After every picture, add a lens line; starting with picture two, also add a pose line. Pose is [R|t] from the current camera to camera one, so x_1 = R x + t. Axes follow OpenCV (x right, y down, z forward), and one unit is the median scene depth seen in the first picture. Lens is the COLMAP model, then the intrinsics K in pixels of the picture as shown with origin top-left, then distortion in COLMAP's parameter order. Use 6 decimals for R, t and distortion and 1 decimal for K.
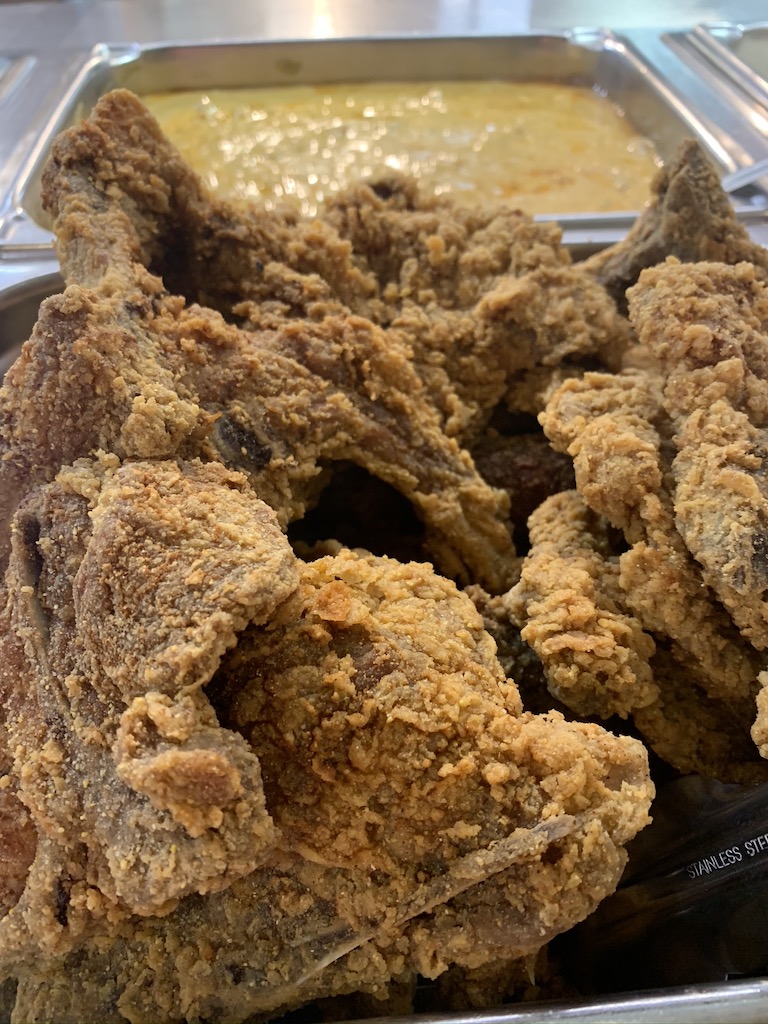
lens RADIAL K [[795.7, 0, 386.6], [0, 795.7, 525.0], [0, 0, 1]] dist [0.009475, -0.108914]
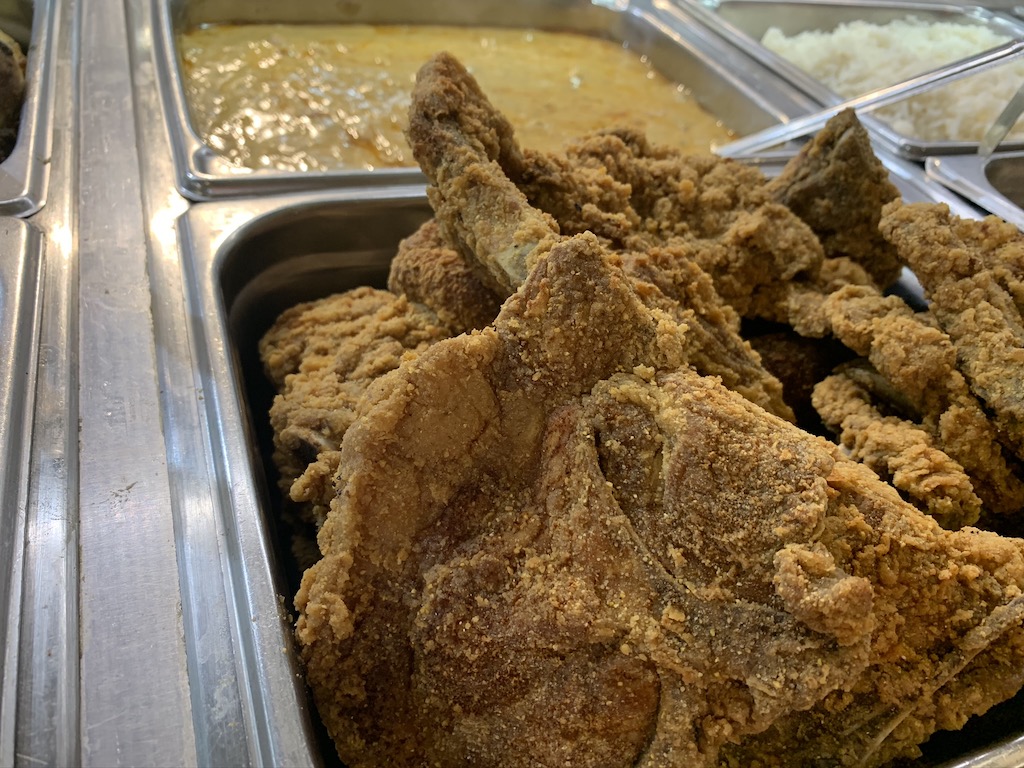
lens RADIAL K [[788.7, 0, 512.0], [0, 788.7, 384.0], [0, 0, 1]] dist [-0.020282, -0.009869]
pose [[0.953454, -0.078691, 0.291091, -0.779428], [0.096853, 0.994116, -0.048497, -0.022403], [-0.285562, 0.074432, 0.955465, -0.084708]]
